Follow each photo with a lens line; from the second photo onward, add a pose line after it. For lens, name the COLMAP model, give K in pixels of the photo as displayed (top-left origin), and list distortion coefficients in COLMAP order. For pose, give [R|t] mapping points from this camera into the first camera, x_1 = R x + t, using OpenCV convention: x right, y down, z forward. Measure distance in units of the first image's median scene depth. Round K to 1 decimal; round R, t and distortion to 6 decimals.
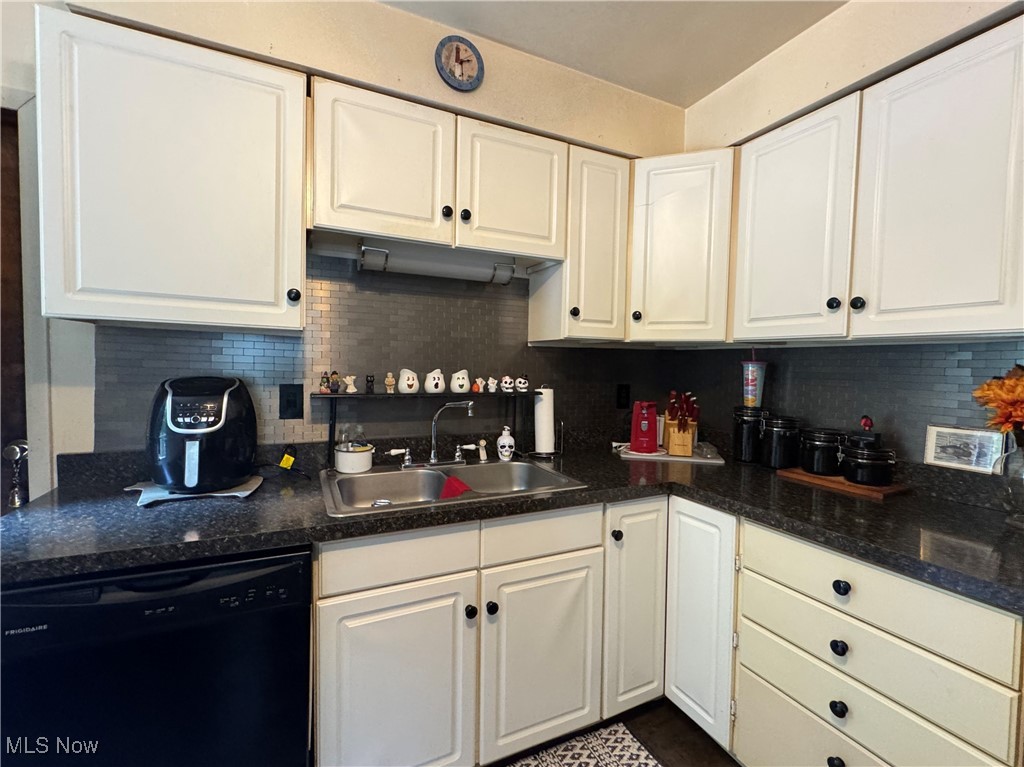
lens RADIAL K [[453.0, 0, 516.0], [0, 453.0, 384.1], [0, 0, 1]] dist [-0.002642, -0.000993]
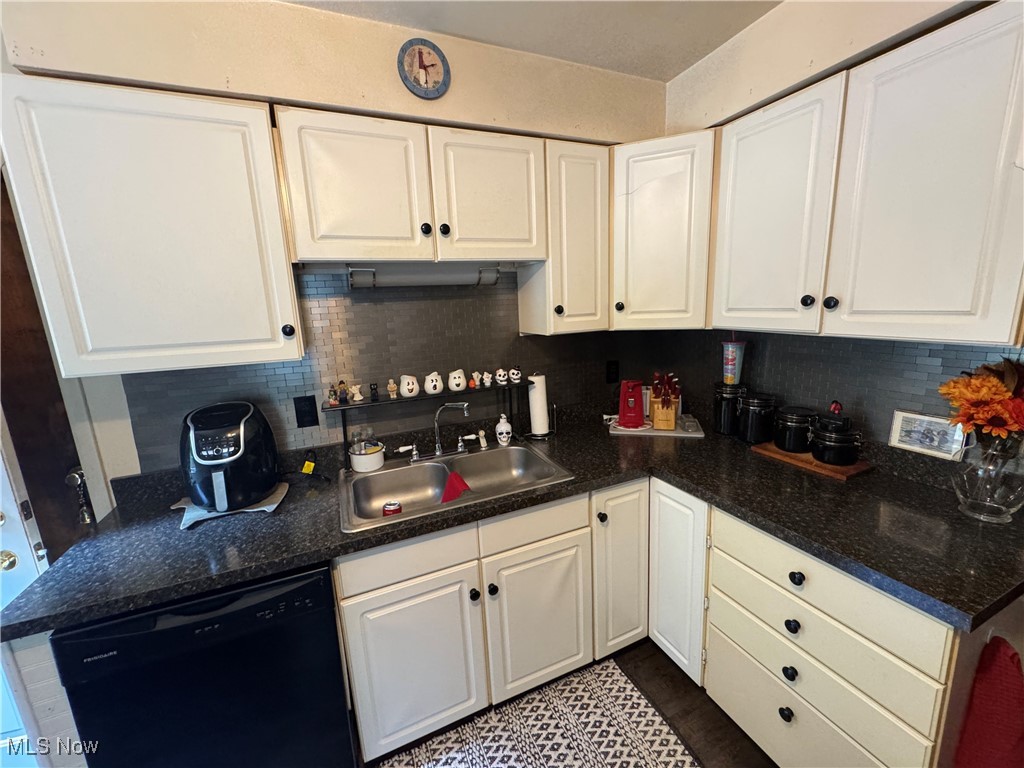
lens RADIAL K [[408.2, 0, 515.4], [0, 408.2, 384.6], [0, 0, 1]] dist [-0.002936, -0.001081]
pose [[0.997467, -0.055932, -0.043951, 0.073567], [0.061997, 0.986491, 0.151629, -0.166612], [0.034876, -0.153970, 0.987460, 0.041224]]
